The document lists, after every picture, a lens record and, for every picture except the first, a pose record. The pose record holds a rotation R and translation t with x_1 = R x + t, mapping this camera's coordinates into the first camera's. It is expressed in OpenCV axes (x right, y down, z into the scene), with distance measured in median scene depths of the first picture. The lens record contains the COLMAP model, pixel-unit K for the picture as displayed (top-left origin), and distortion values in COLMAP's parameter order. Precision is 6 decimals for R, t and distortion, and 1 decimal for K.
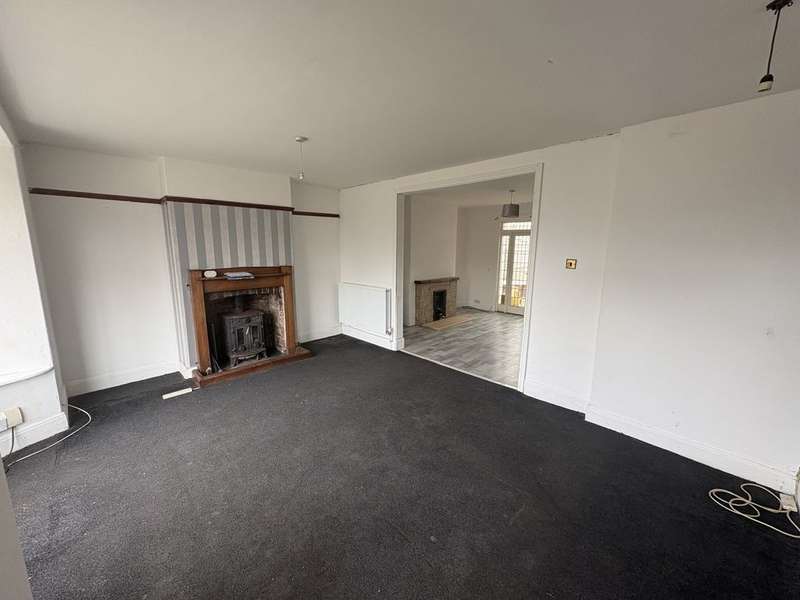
lens RADIAL K [[321.0, 0, 397.8], [0, 321.0, 300.2], [0, 0, 1]] dist [-0.001081, -0.000220]
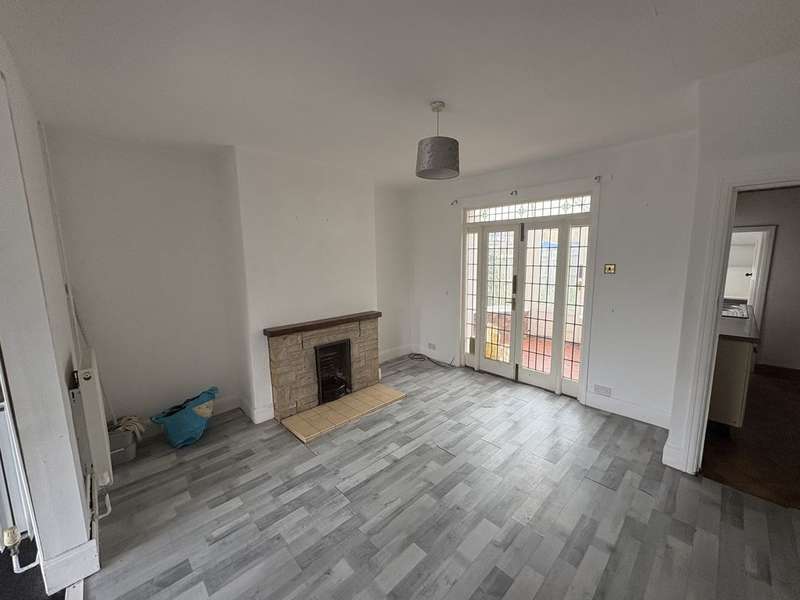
lens RADIAL K [[321.0, 0, 402.2], [0, 321.0, 300.1], [0, 0, 1]] dist [-0.001081, -0.000220]
pose [[0.999580, -0.019471, -0.021464, 0.243183], [0.018977, 0.999556, -0.022964, -0.080606], [0.021901, 0.022547, 0.999506, 0.481542]]
